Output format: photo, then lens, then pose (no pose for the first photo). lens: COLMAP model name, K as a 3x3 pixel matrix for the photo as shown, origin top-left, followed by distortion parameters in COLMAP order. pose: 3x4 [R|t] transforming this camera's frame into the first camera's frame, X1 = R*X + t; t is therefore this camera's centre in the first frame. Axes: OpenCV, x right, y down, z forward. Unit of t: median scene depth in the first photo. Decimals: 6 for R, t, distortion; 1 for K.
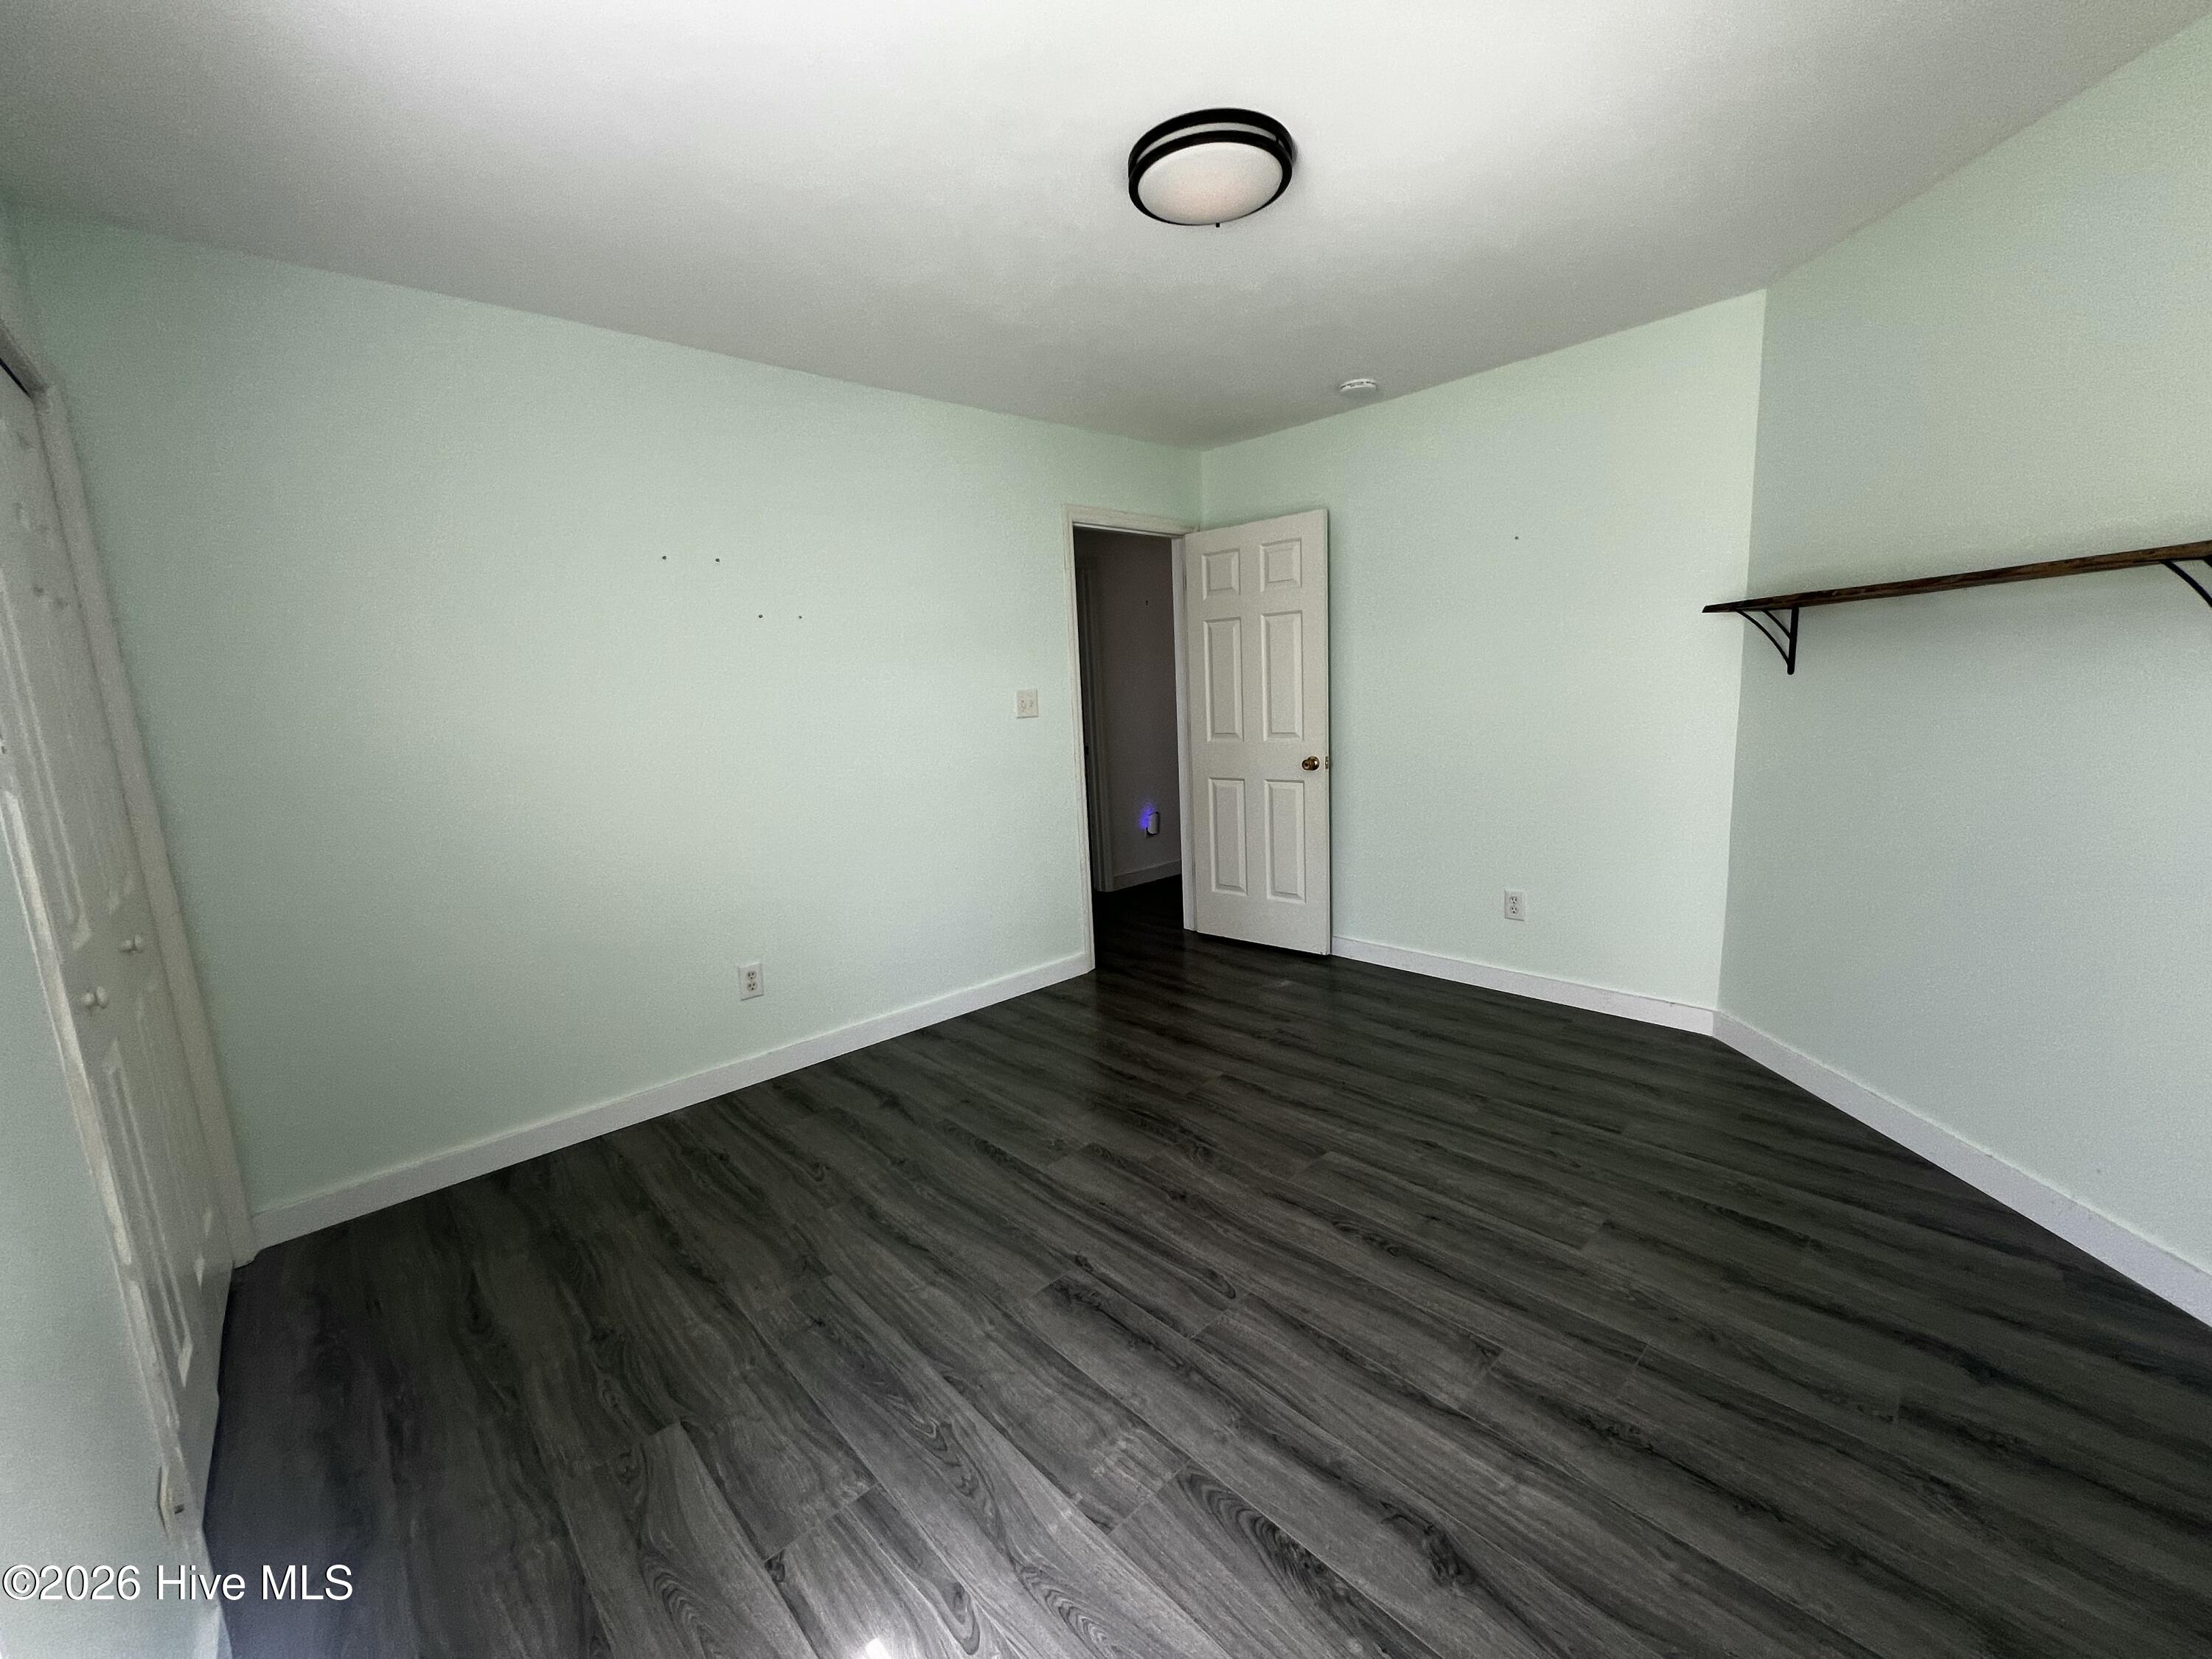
lens RADIAL K [[894.8, 0, 1111.5], [0, 894.8, 840.5], [0, 0, 1]] dist [-0.002377, 0.000638]
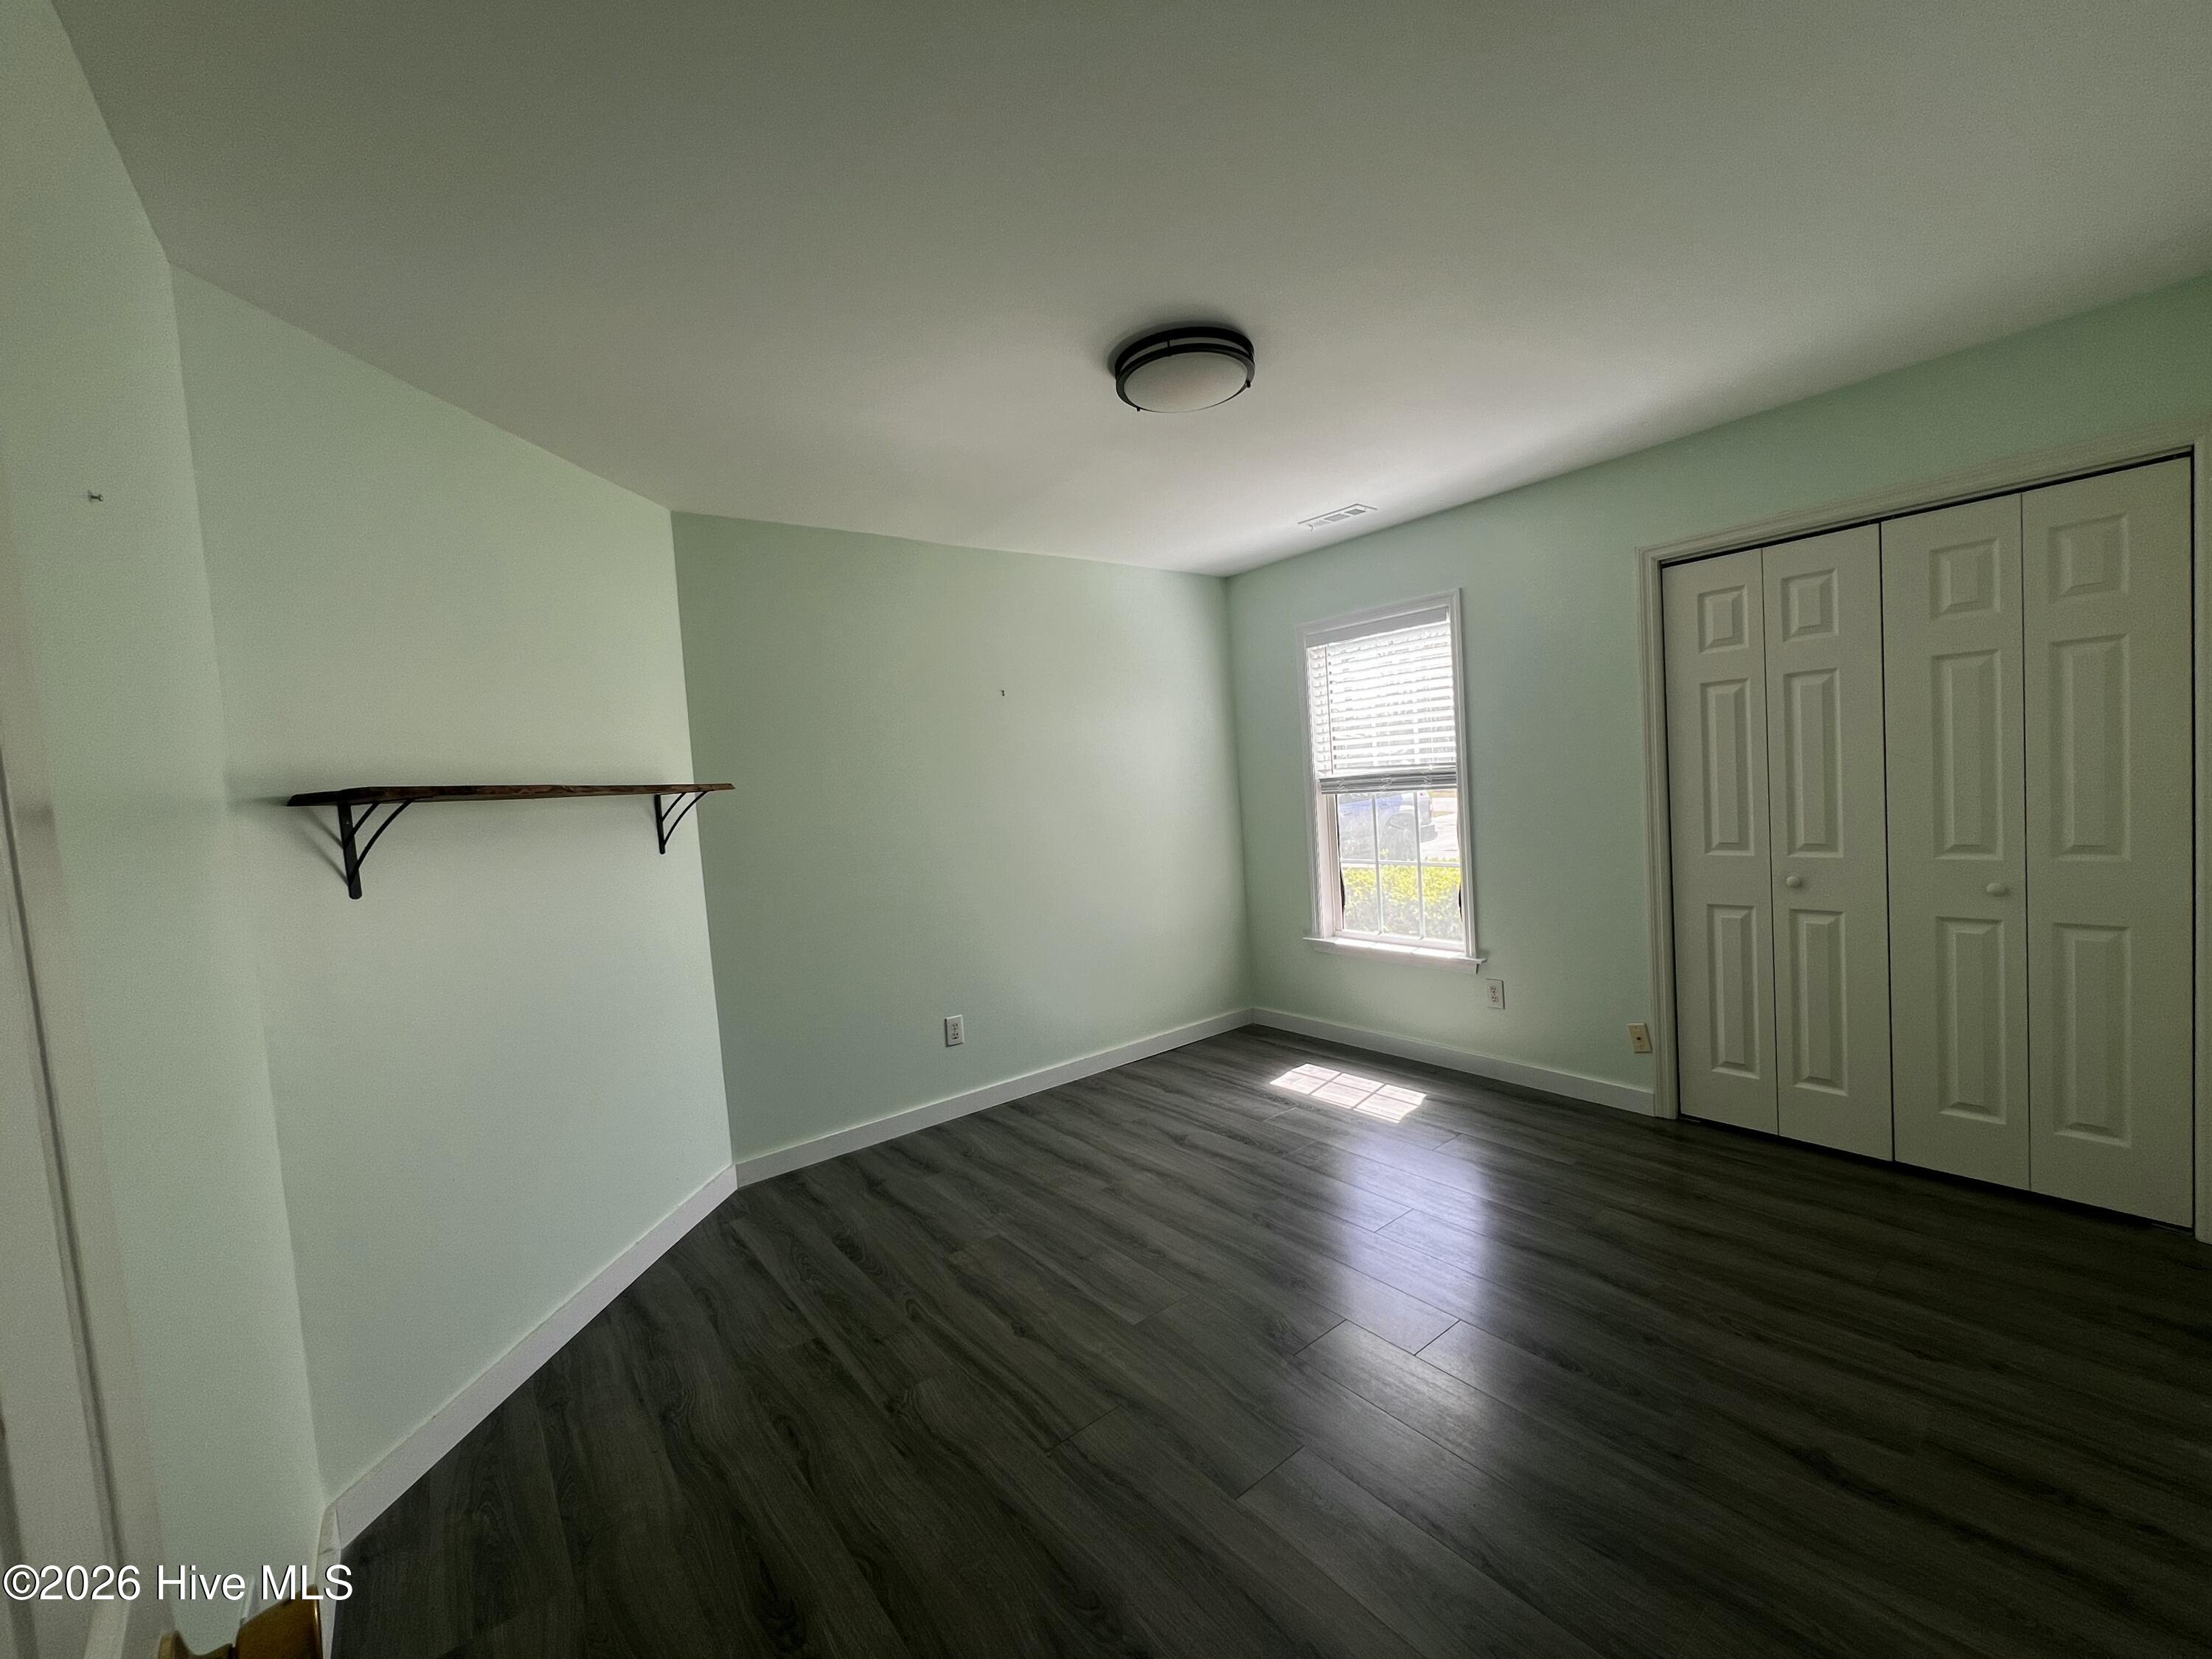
lens RADIAL K [[894.8, 0, 1112.4], [0, 894.8, 824.5], [0, 0, 1]] dist [-0.002377, 0.000638]
pose [[-0.989428, 0.114032, 0.089608, 0.137942], [0.130799, 0.968539, 0.211718, -0.375711], [-0.062646, 0.221201, -0.973214, 1.950946]]
